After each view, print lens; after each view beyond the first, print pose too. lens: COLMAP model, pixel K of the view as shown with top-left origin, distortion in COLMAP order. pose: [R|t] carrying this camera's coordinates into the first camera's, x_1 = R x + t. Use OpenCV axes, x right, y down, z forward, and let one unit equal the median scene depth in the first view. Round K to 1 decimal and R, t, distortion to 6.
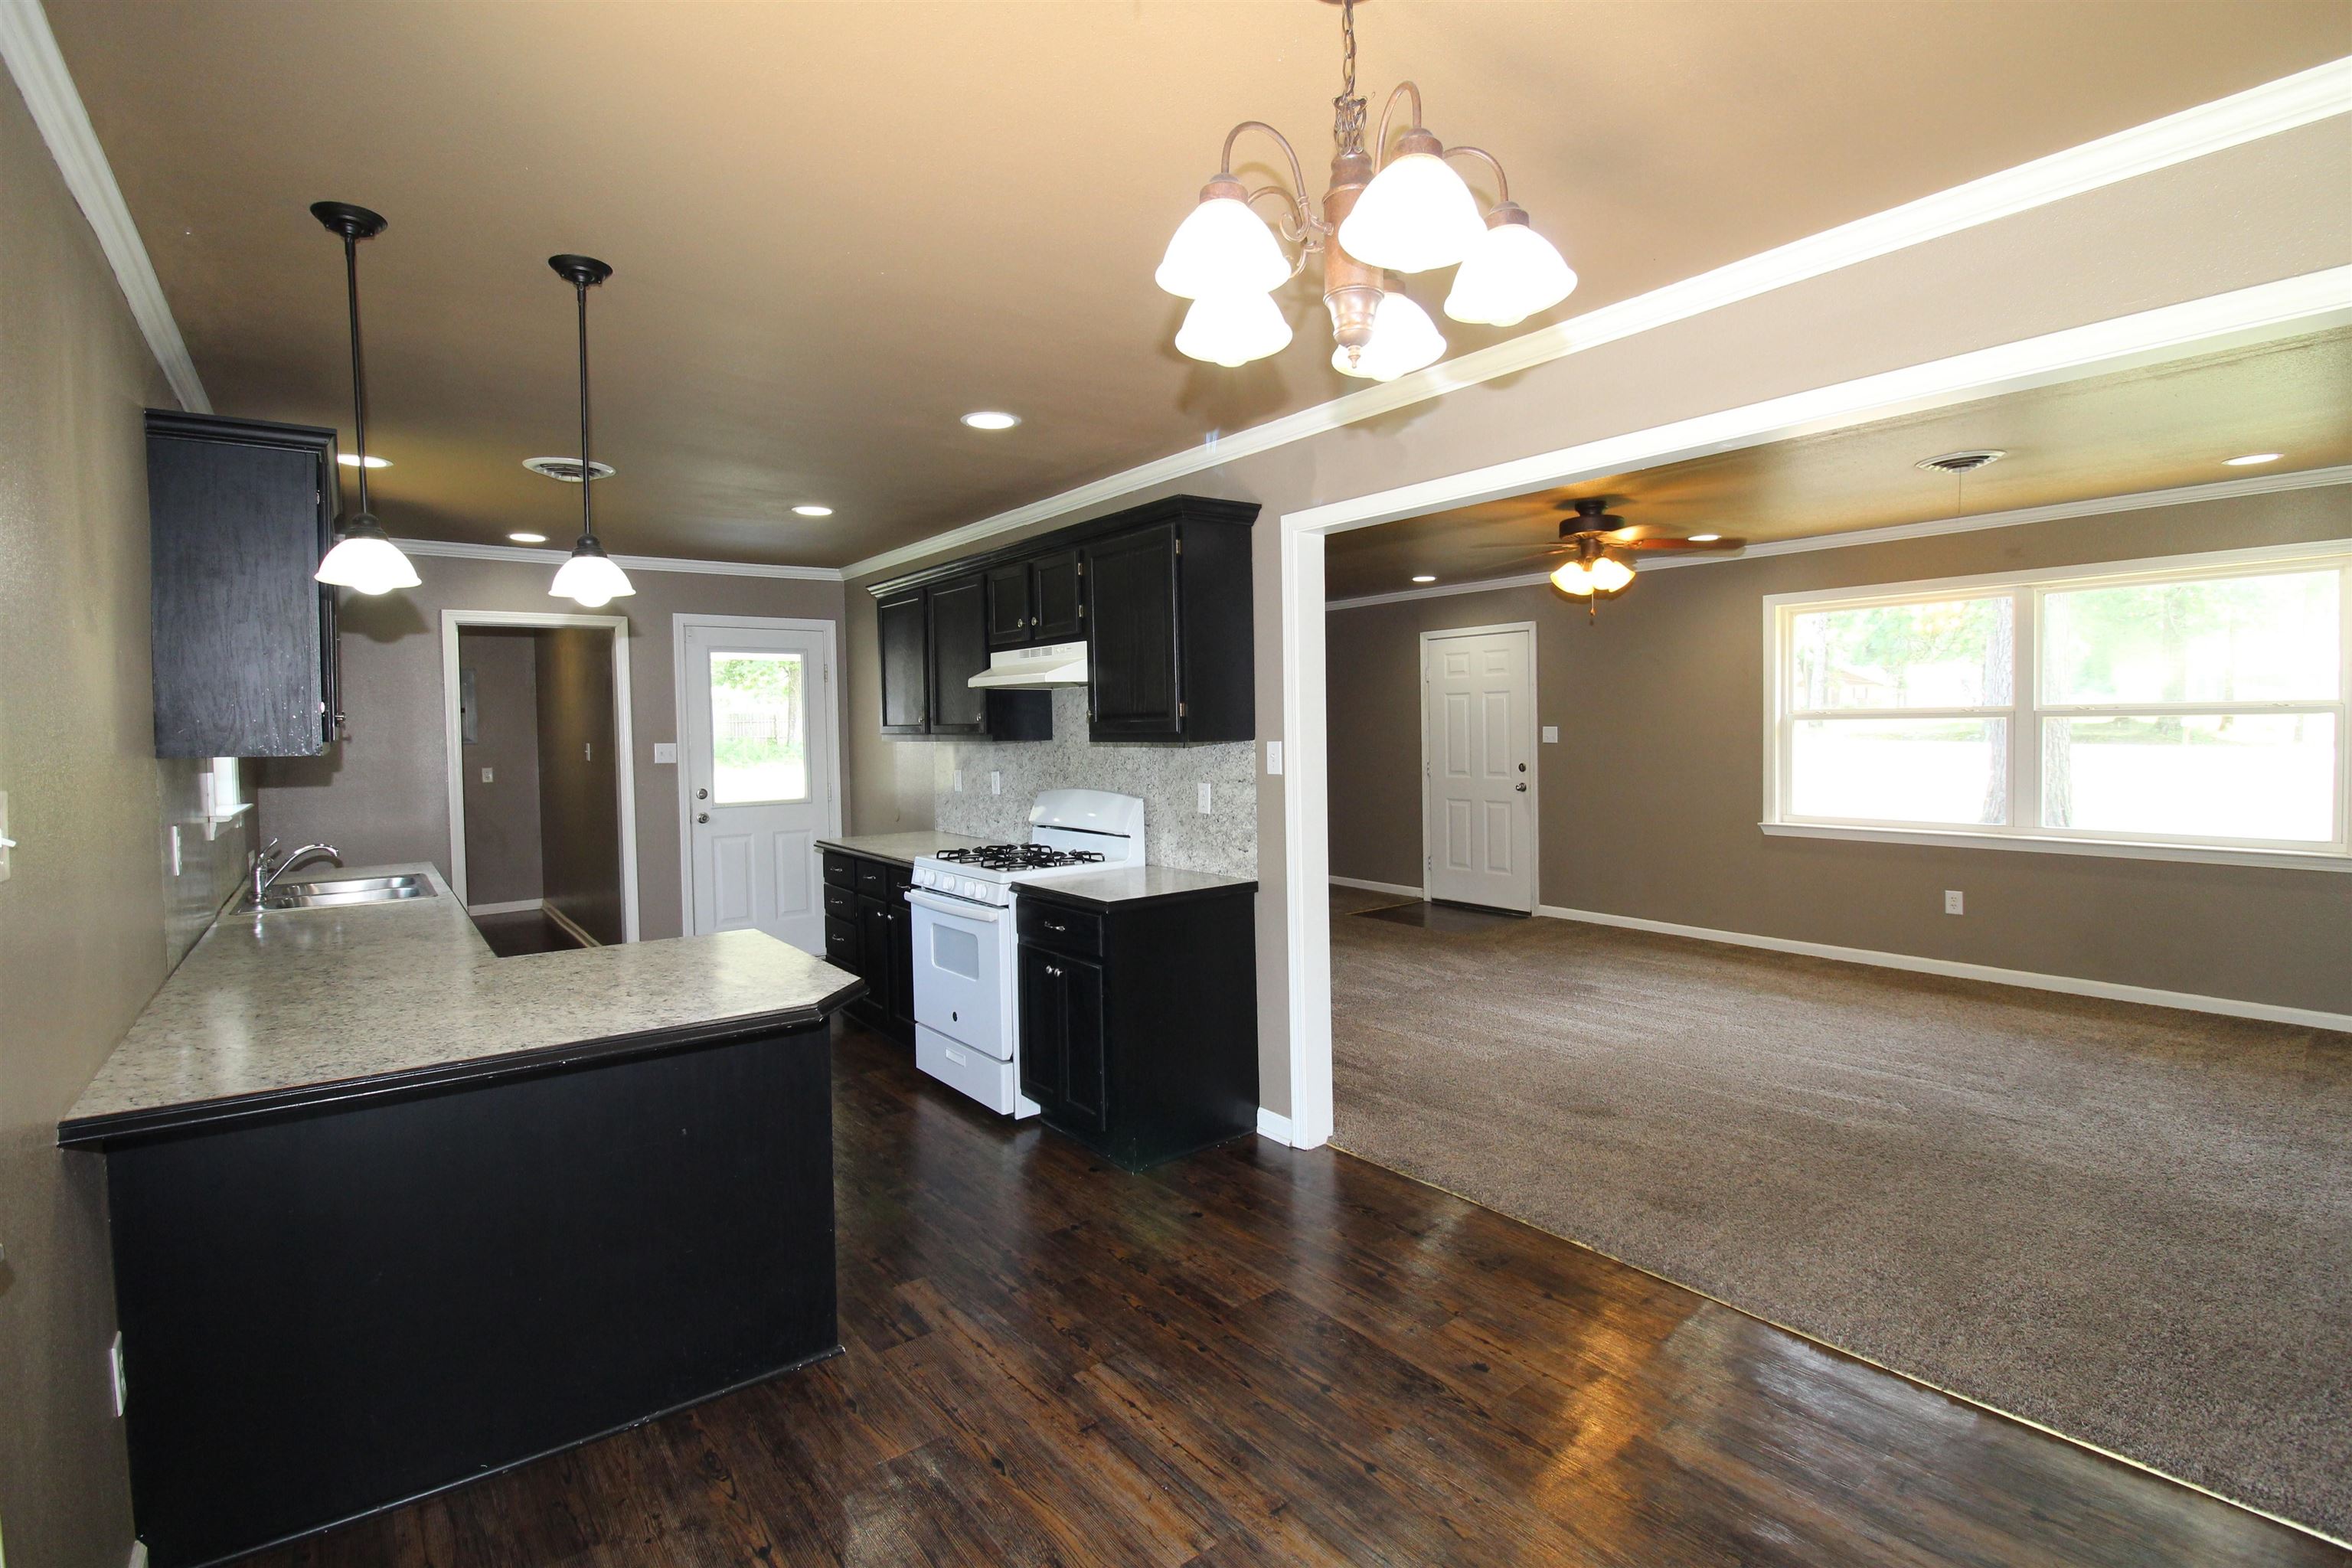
lens RADIAL K [[1088.4, 0, 1182.1], [0, 1088.4, 763.0], [0, 0, 1]] dist [-0.000276, -0.012663]
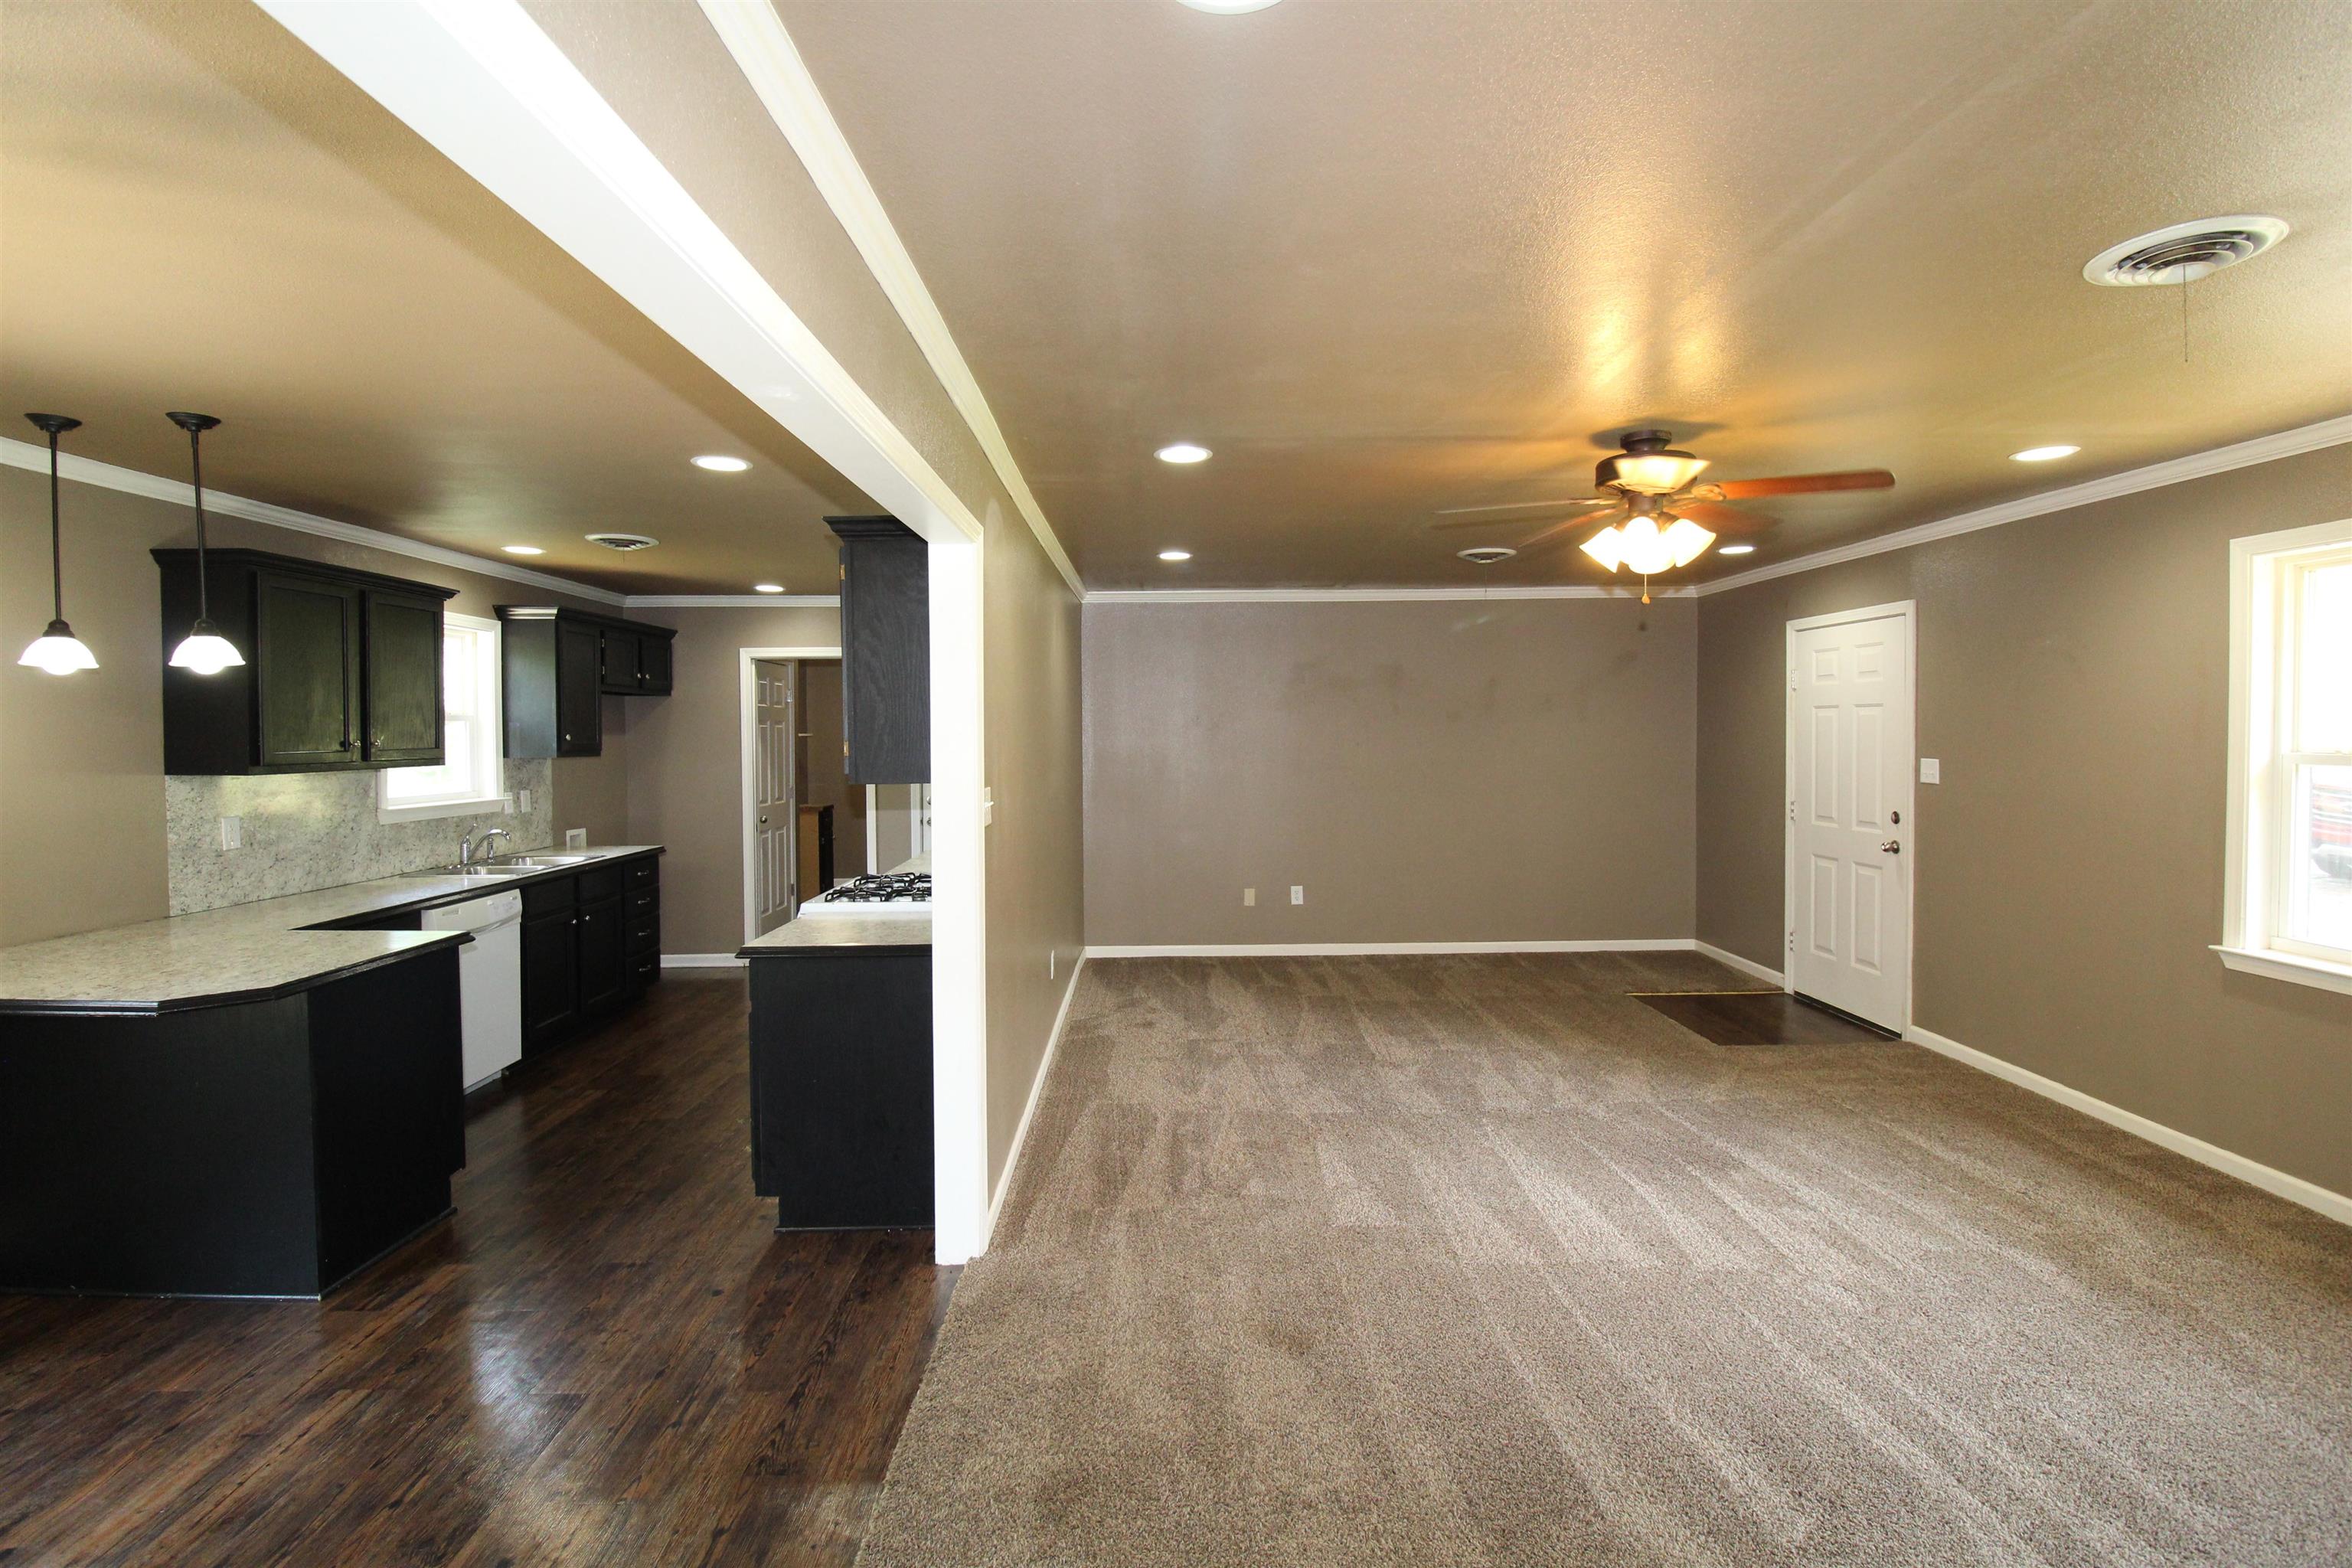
lens RADIAL K [[1088.4, 0, 1182.1], [0, 1088.4, 763.0], [0, 0, 1]] dist [-0.000276, -0.012663]
pose [[0.803613, 0.029389, -0.594427, 0.642940], [-0.028141, 0.999539, 0.011375, -0.045337], [0.594487, 0.007587, 0.804069, 0.354063]]
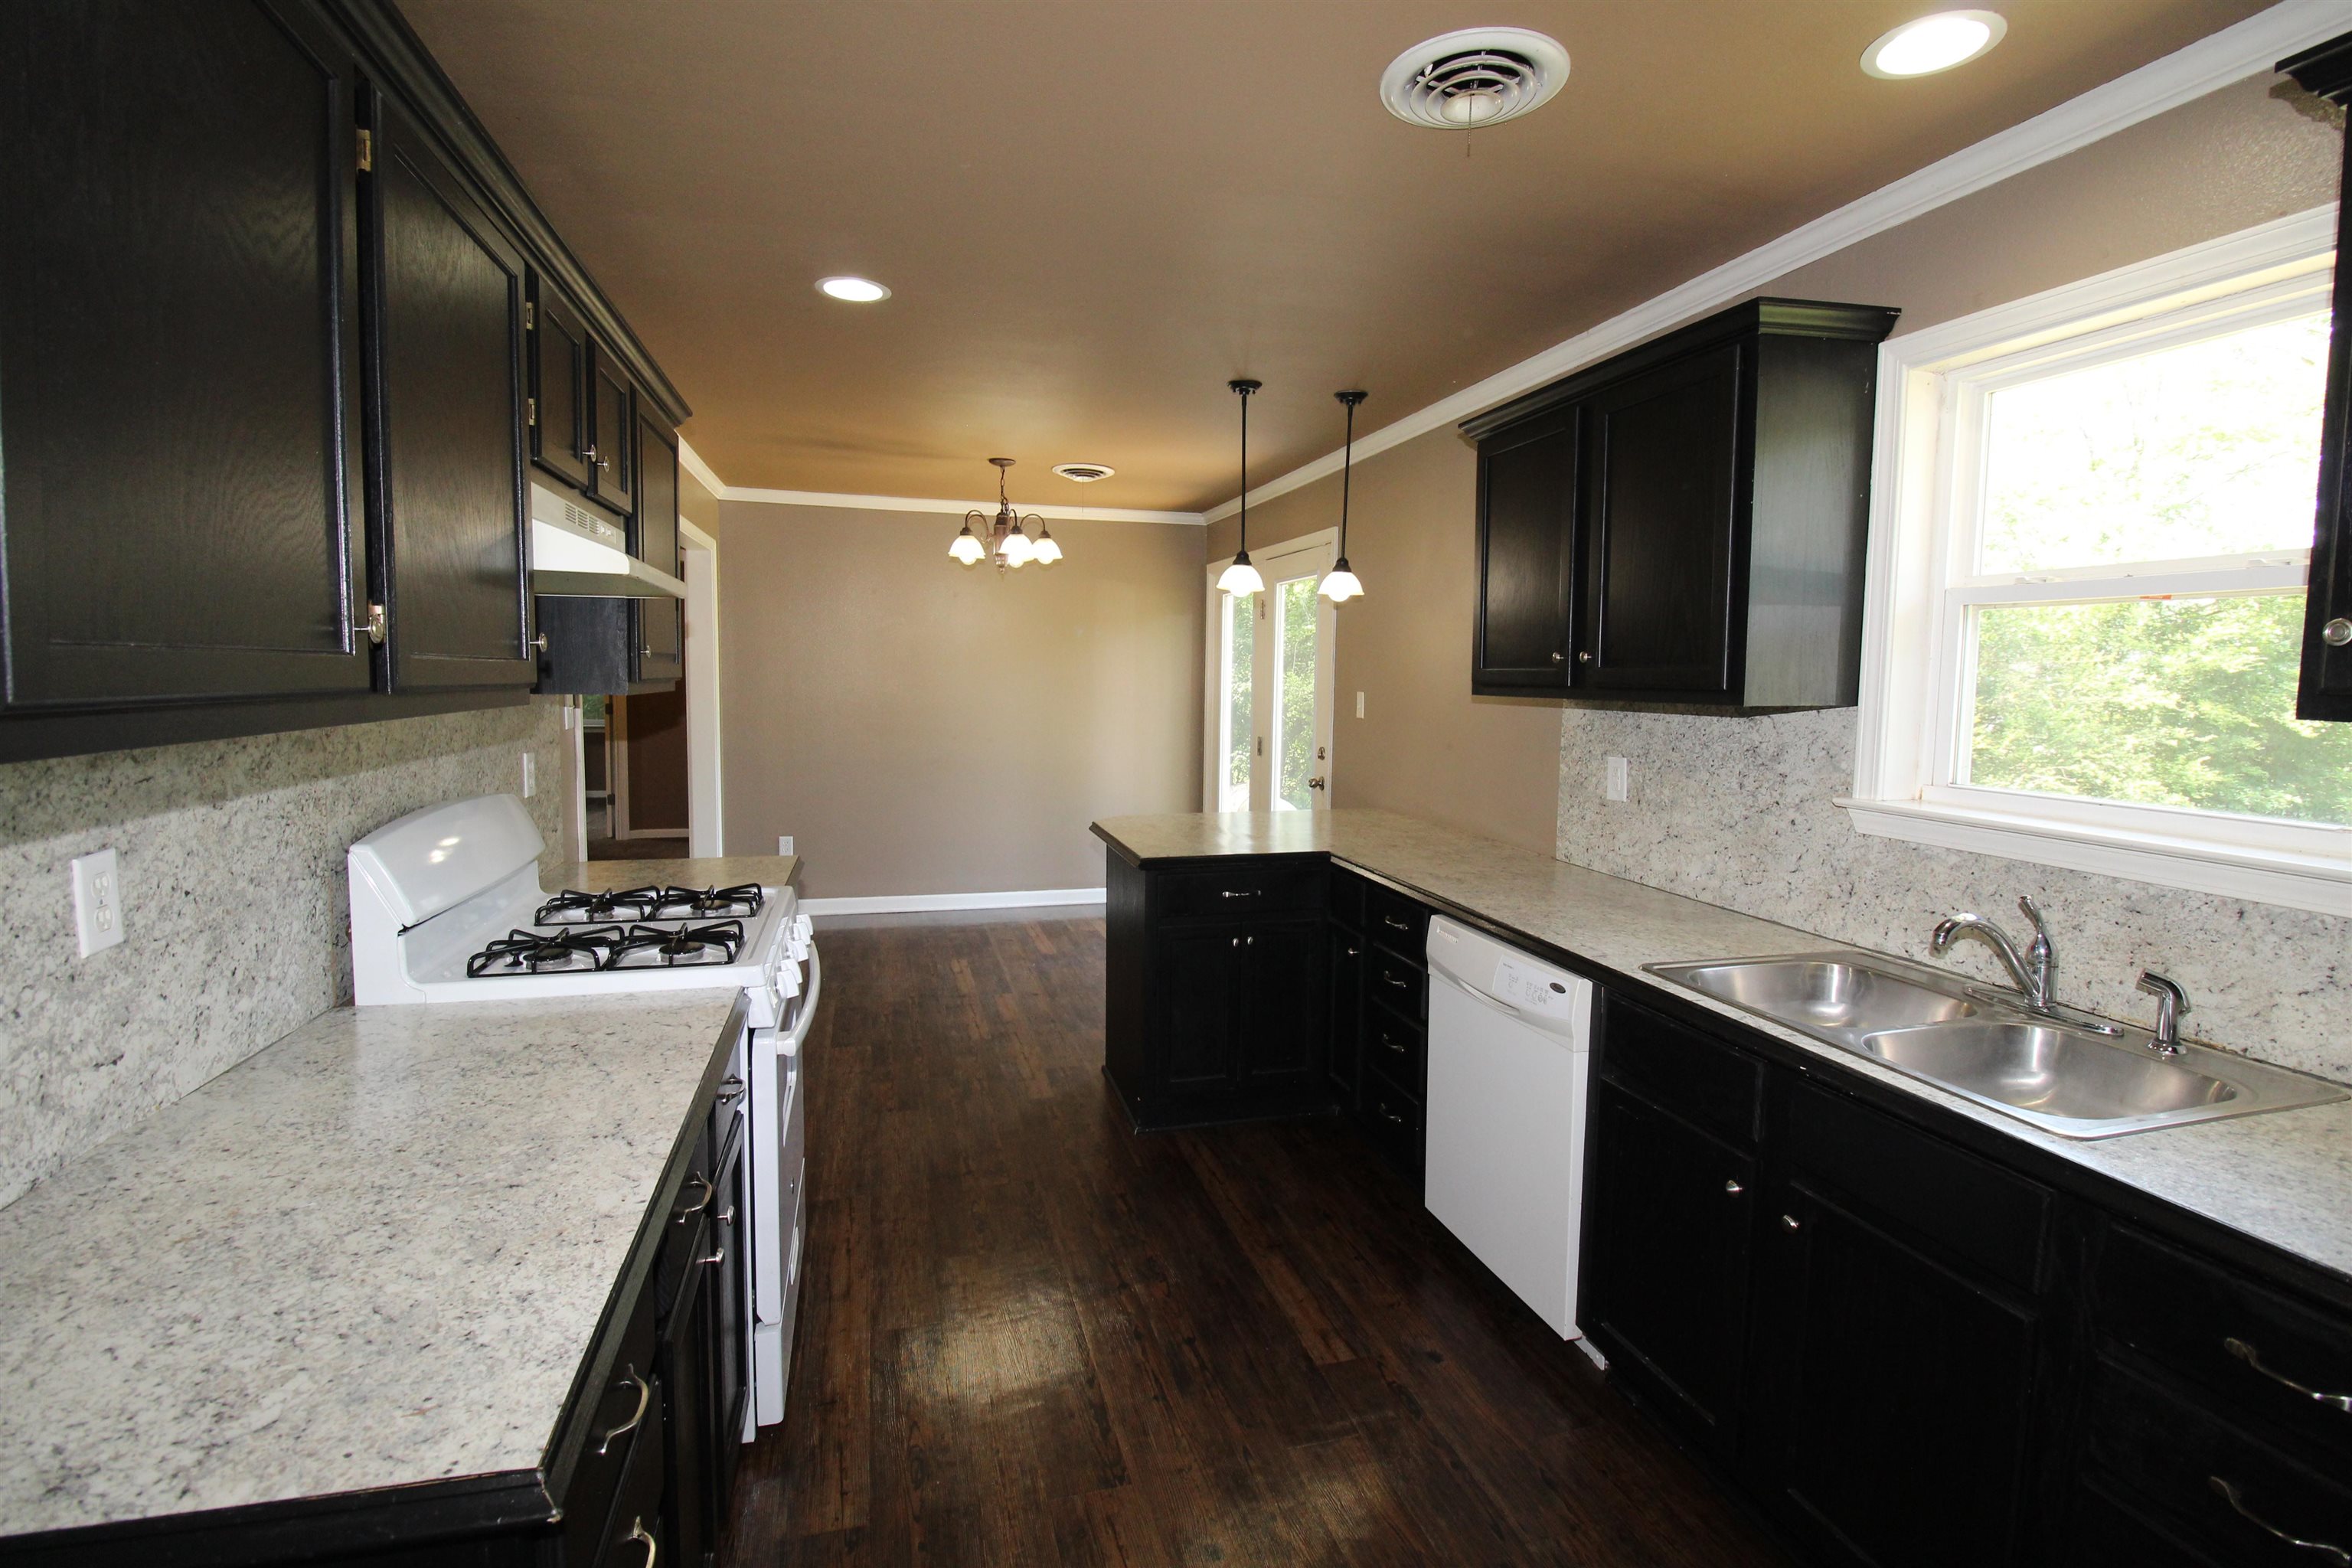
lens RADIAL K [[1087.9, 0, 1180.3], [0, 1087.9, 758.5], [0, 0, 1]] dist [-0.000951, -0.013587]
pose [[-0.925551, -0.025978, 0.377731, -0.579633], [0.014141, 0.994575, 0.103052, -0.040266], [-0.378359, 0.100722, -0.920163, 1.368649]]
